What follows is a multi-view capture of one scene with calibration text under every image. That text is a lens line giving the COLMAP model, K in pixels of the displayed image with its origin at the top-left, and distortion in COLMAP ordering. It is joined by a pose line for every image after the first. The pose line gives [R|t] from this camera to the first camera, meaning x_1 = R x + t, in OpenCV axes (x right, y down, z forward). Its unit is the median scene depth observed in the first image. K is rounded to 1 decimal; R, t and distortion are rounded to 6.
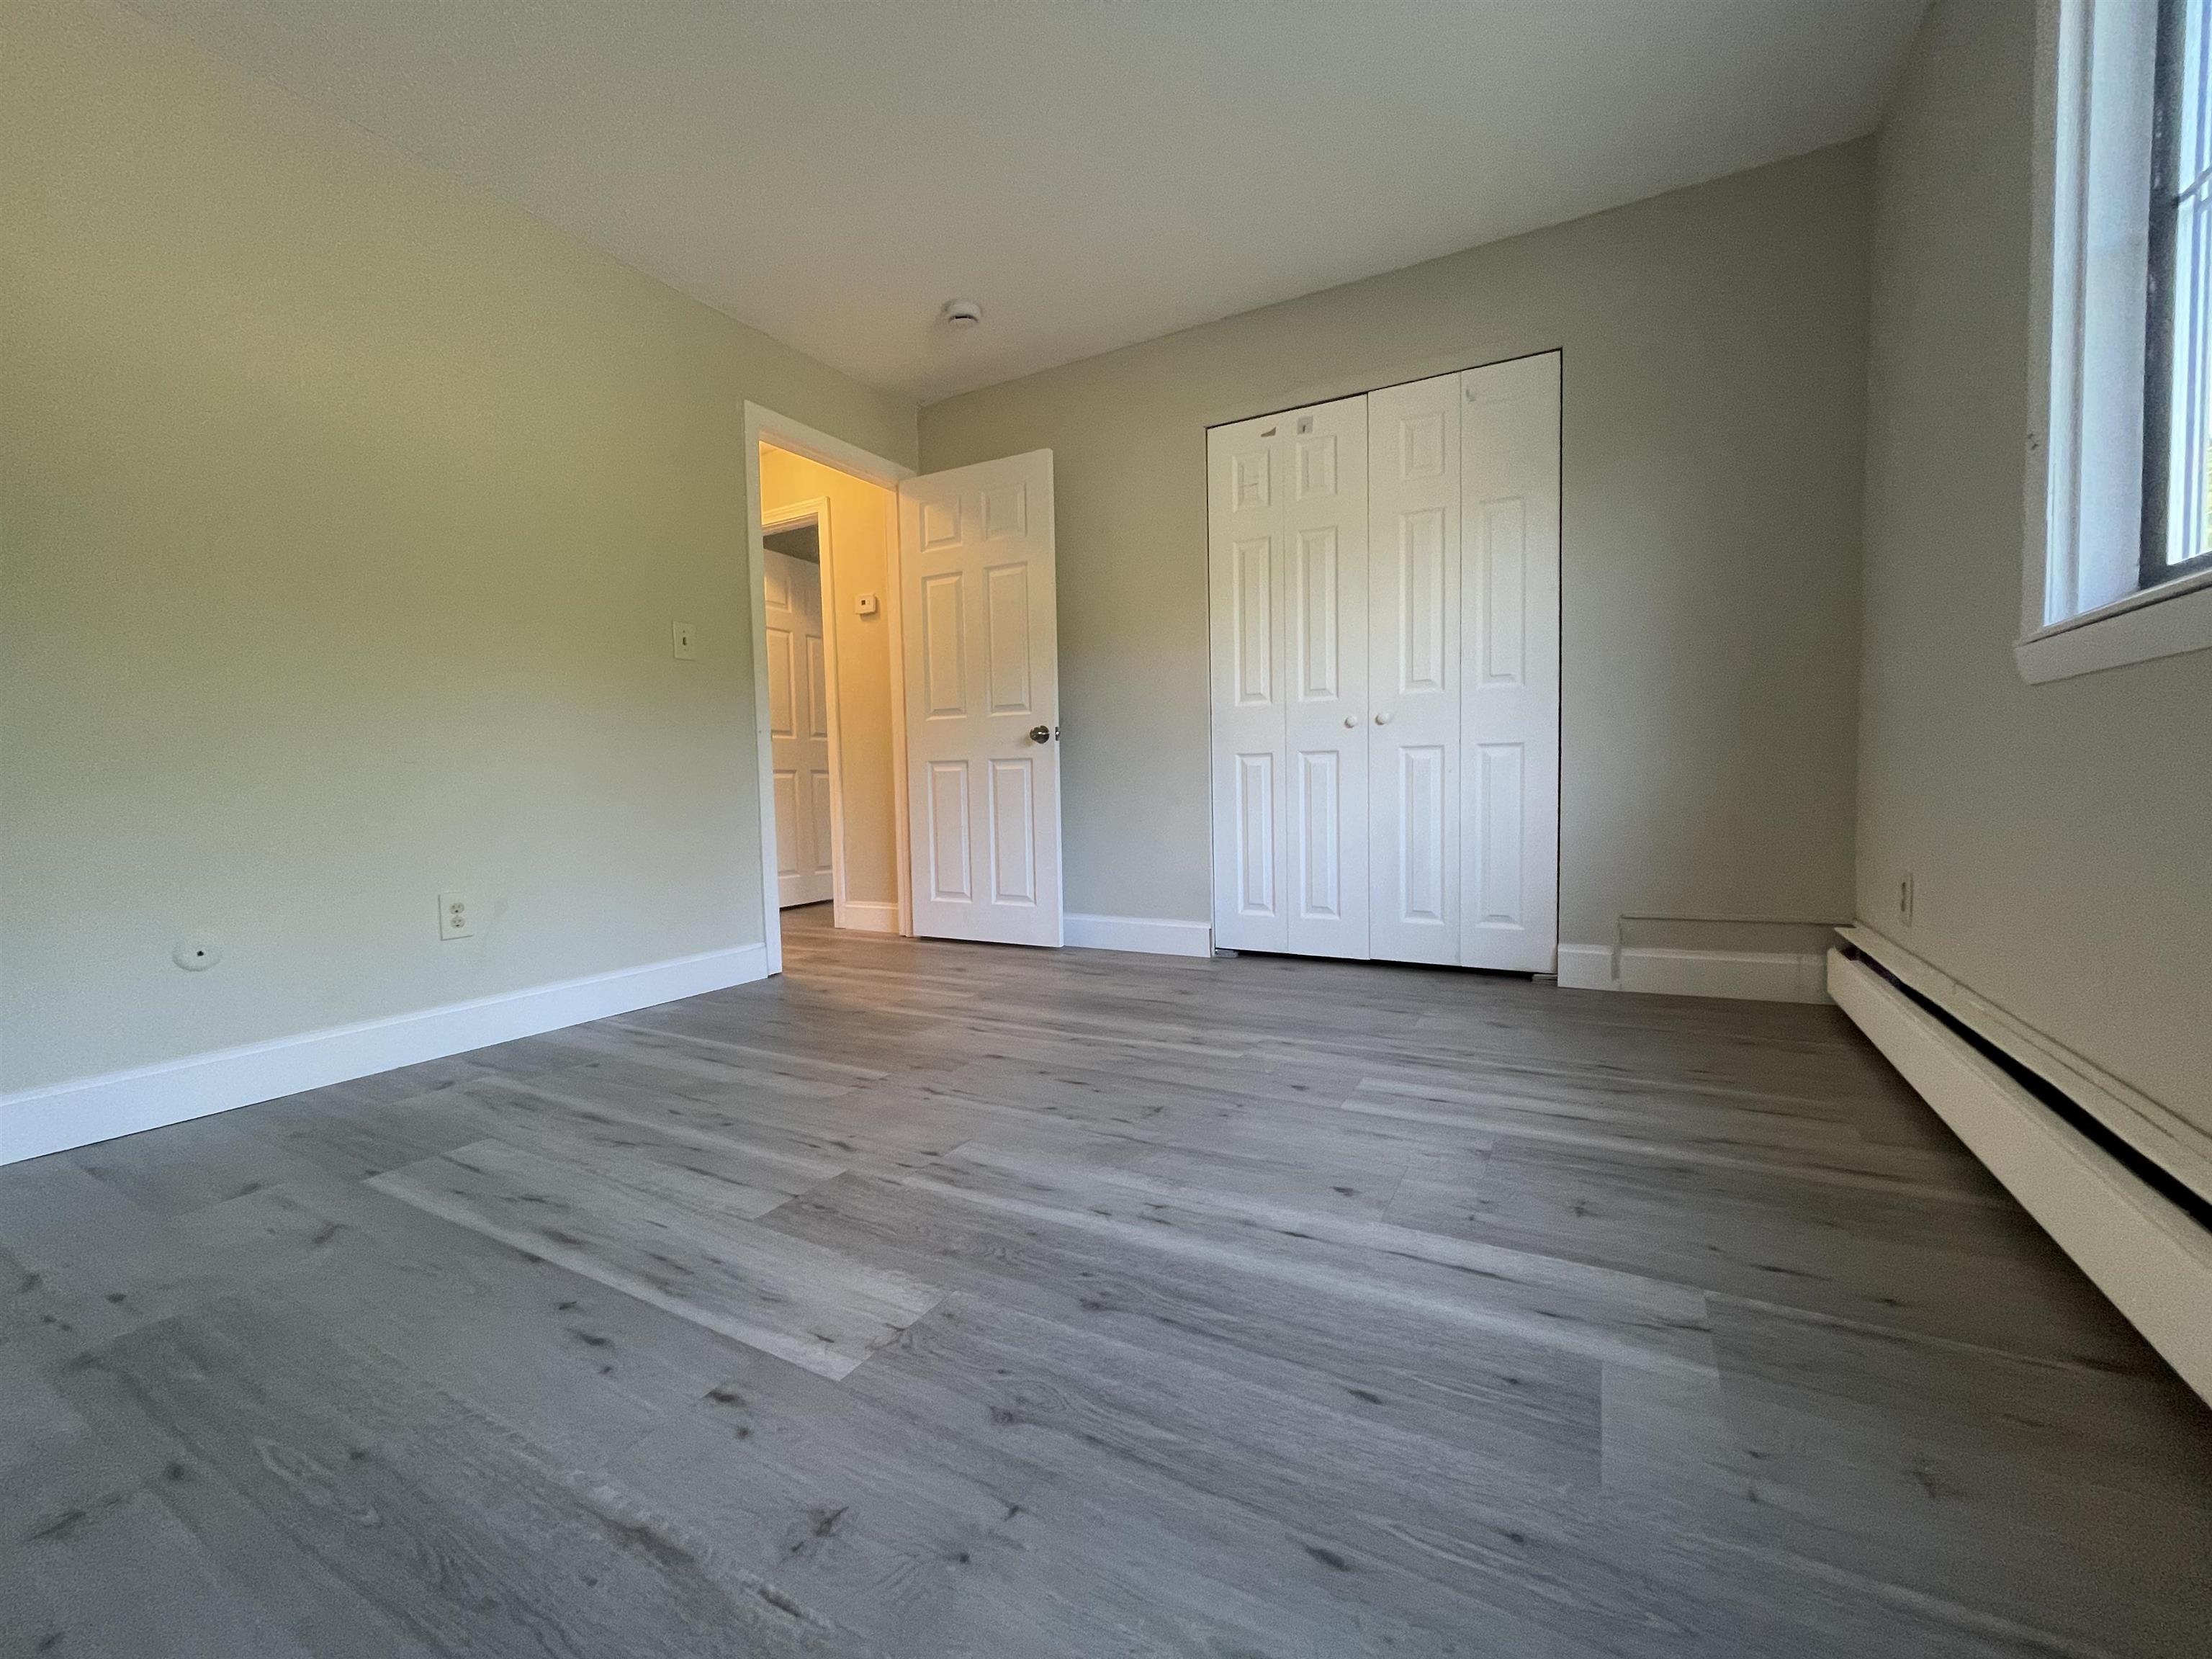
lens RADIAL K [[892.6, 0, 1116.3], [0, 892.6, 819.2], [0, 0, 1]] dist [0.003559, -0.001014]
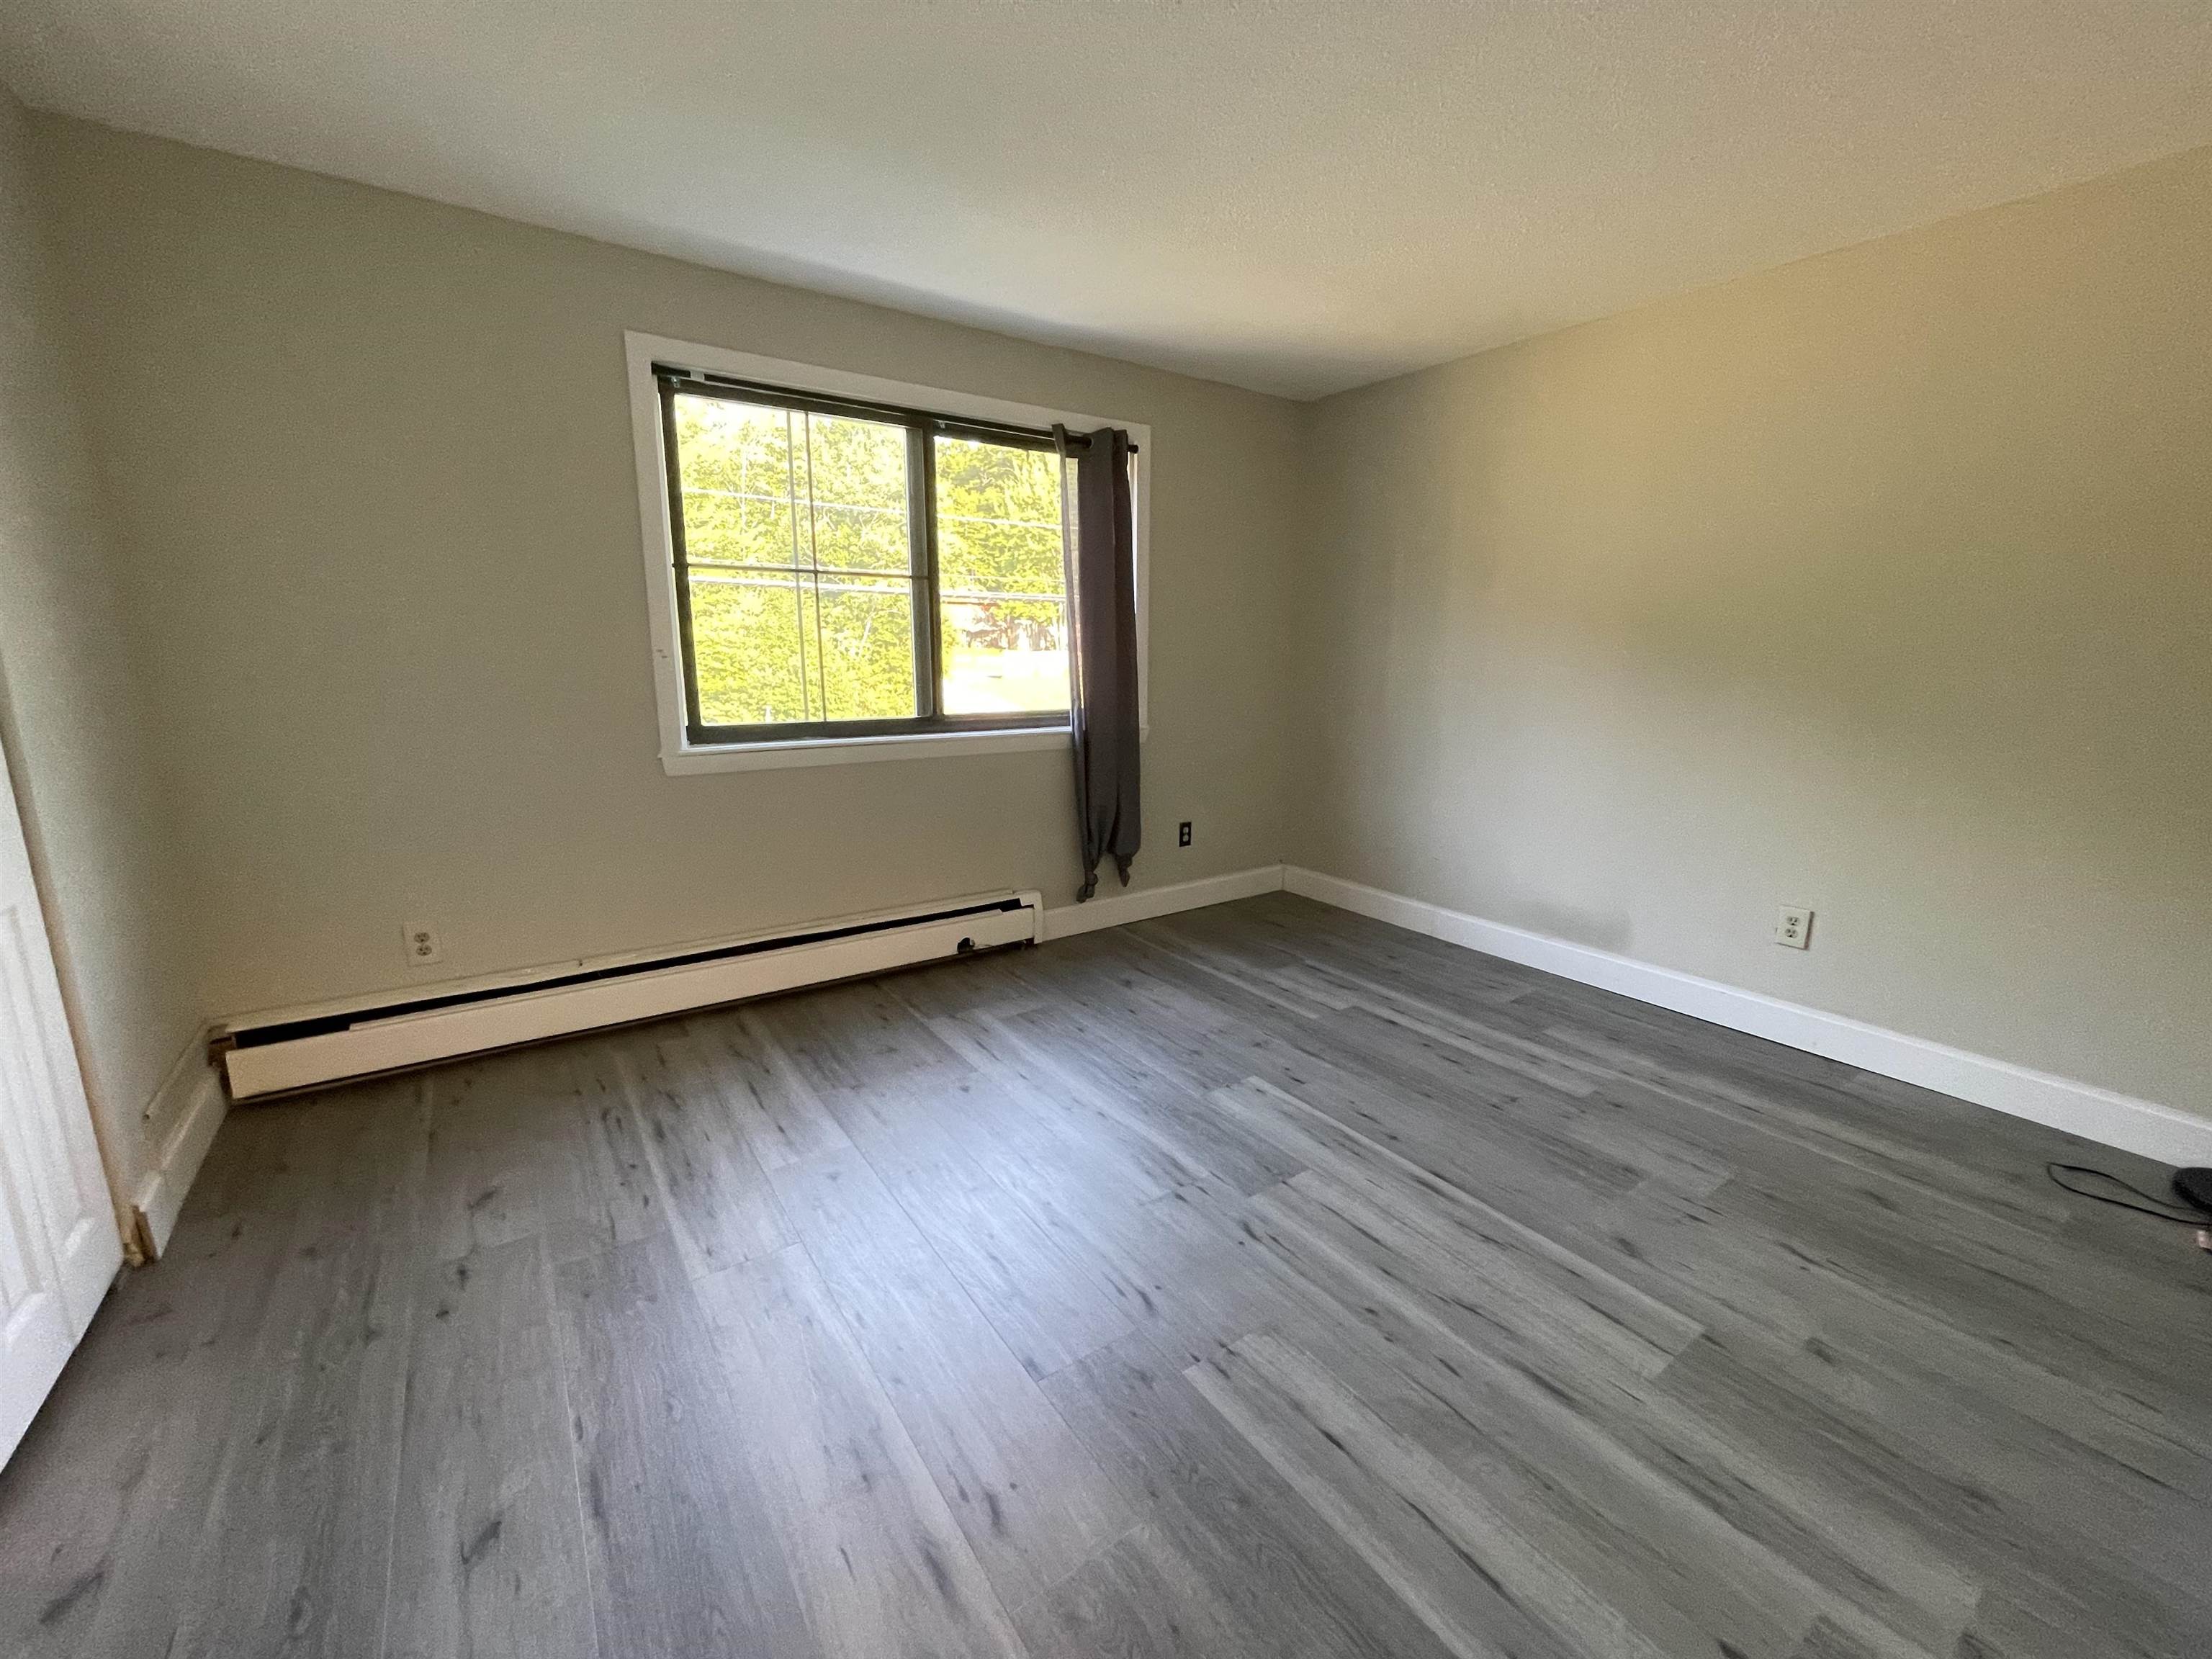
lens RADIAL K [[892.6, 0, 1111.4], [0, 892.6, 826.0], [0, 0, 1]] dist [0.003559, -0.001014]
pose [[-0.897101, -0.072319, 0.435867, -0.467863], [0.032290, 0.973144, 0.227922, -0.300631], [-0.440644, 0.218543, -0.870673, 1.509427]]
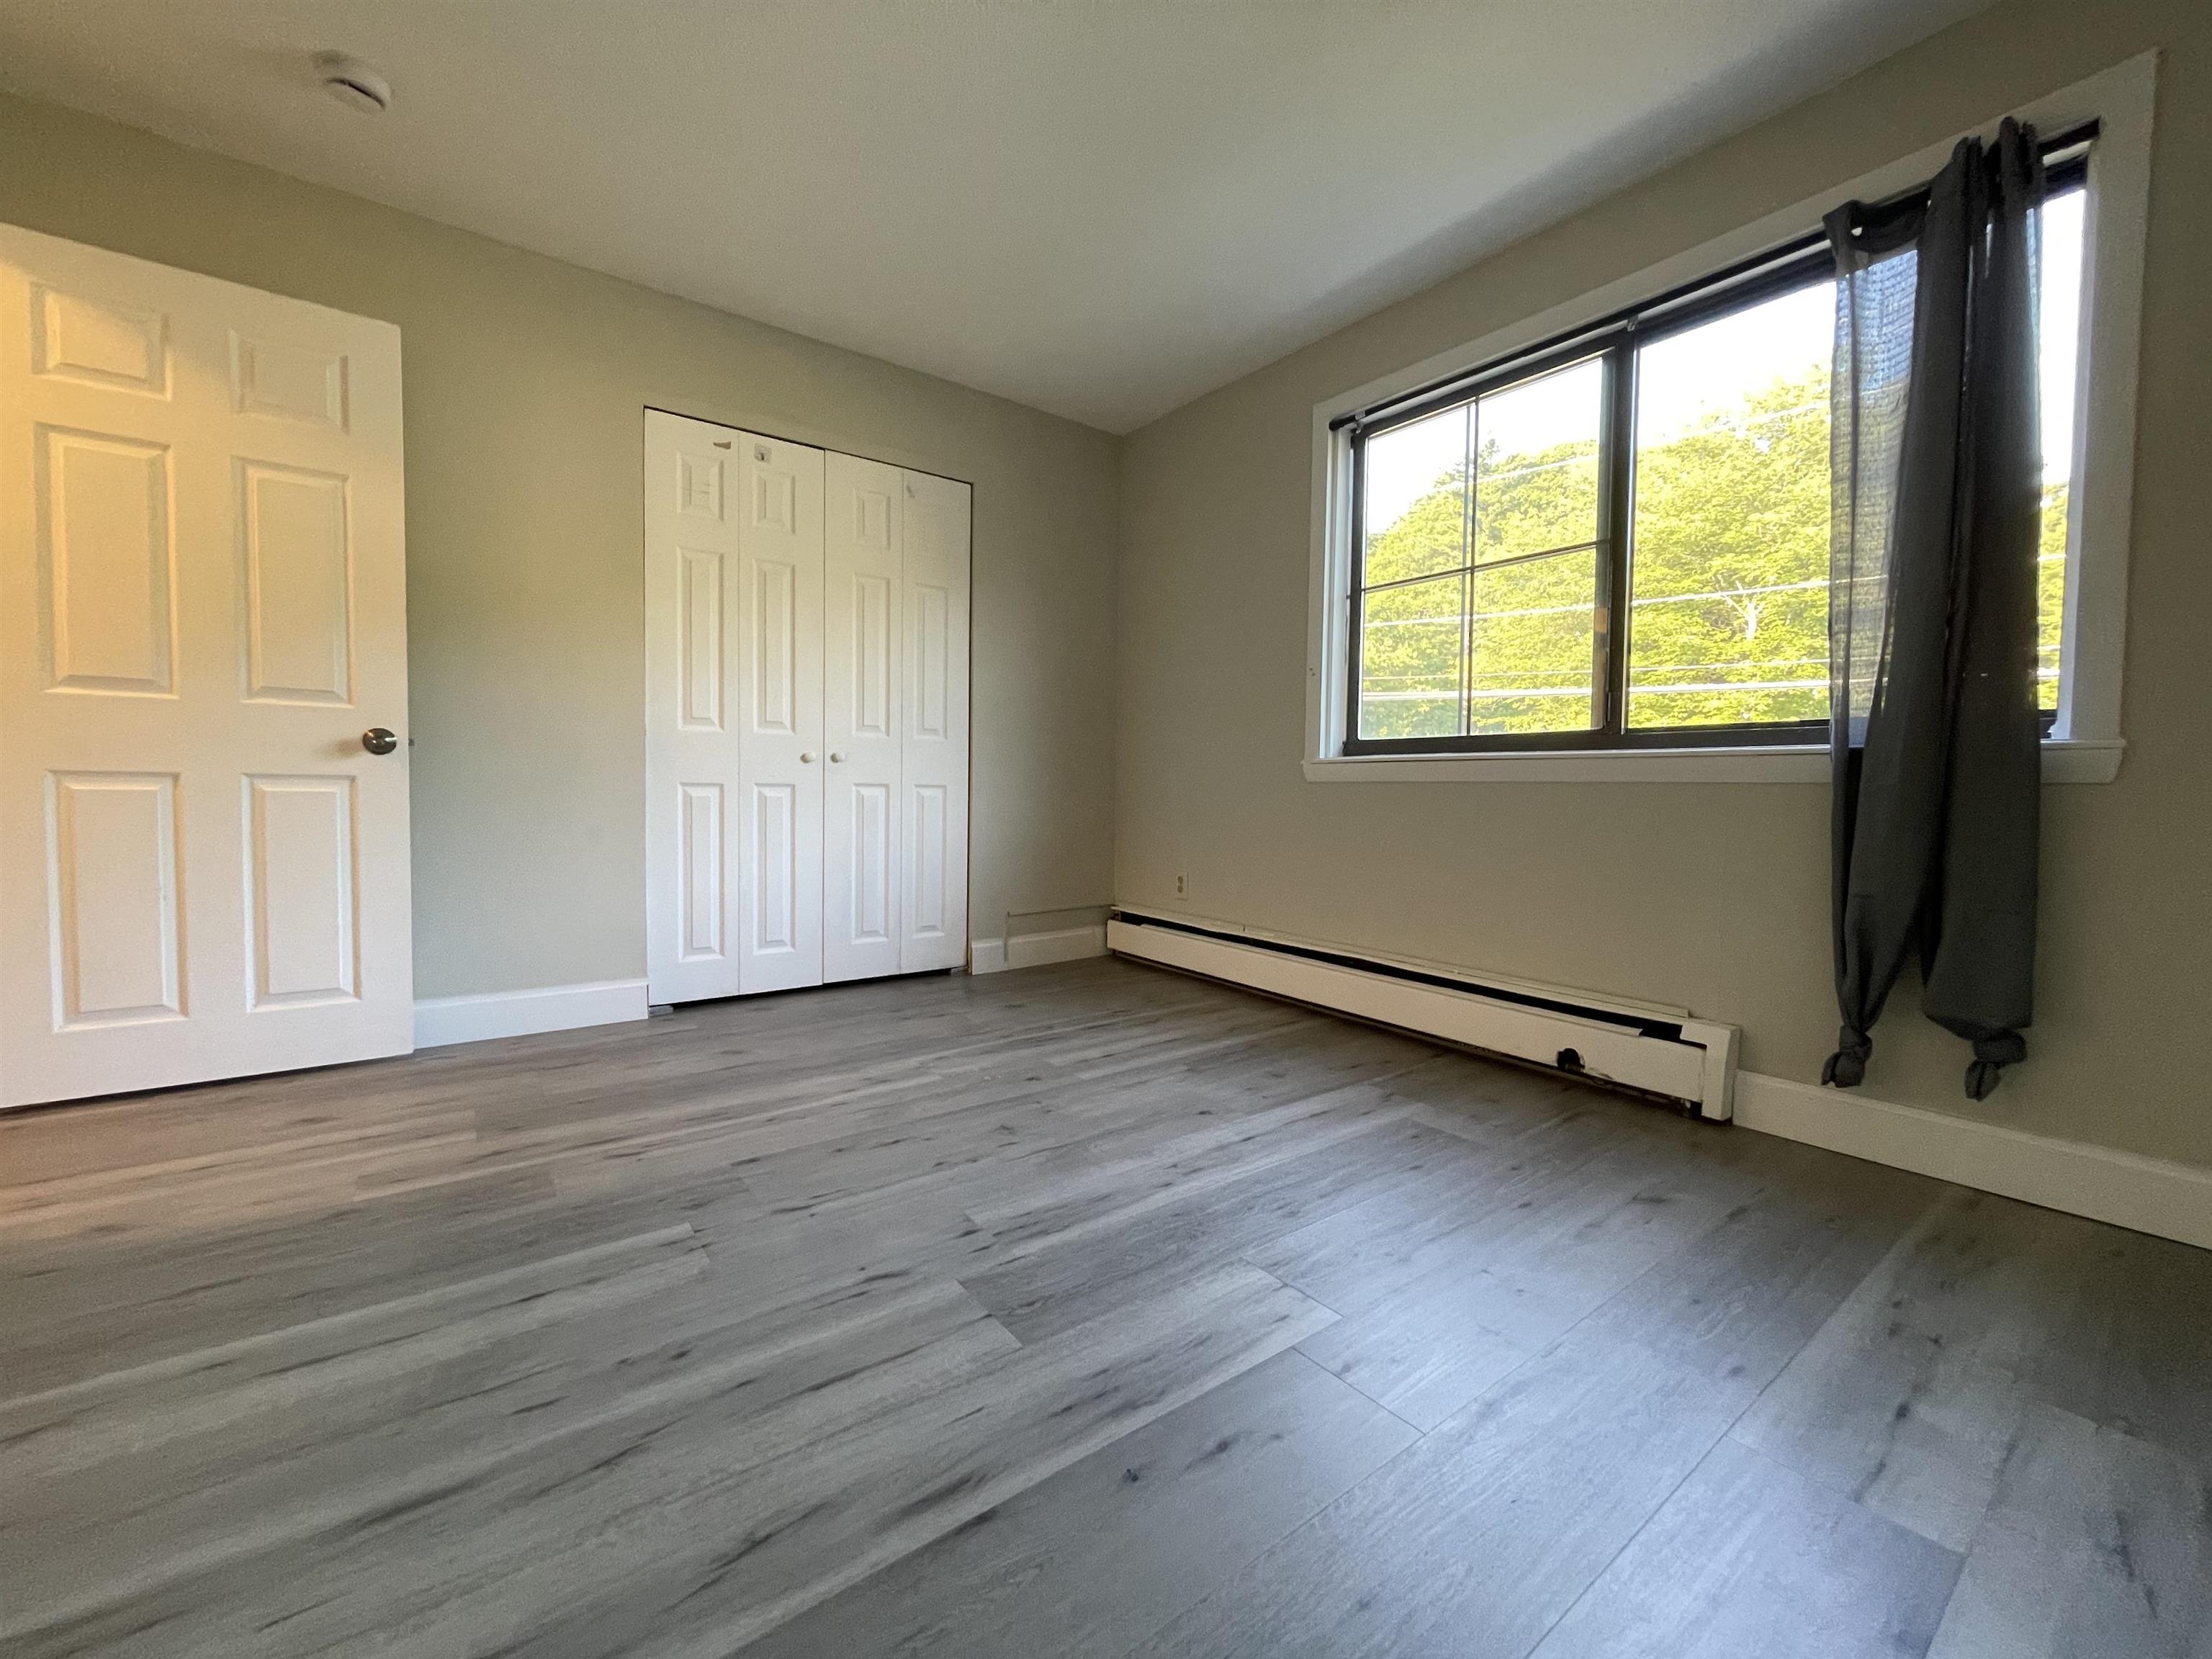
lens RADIAL K [[892.6, 0, 1109.6], [0, 892.6, 816.8], [0, 0, 1]] dist [0.003559, -0.001014]
pose [[0.412671, -0.003706, 0.910873, -0.757157], [0.018350, 0.999823, -0.004246, -0.041164], [-0.910695, 0.018466, 0.412666, 0.359409]]
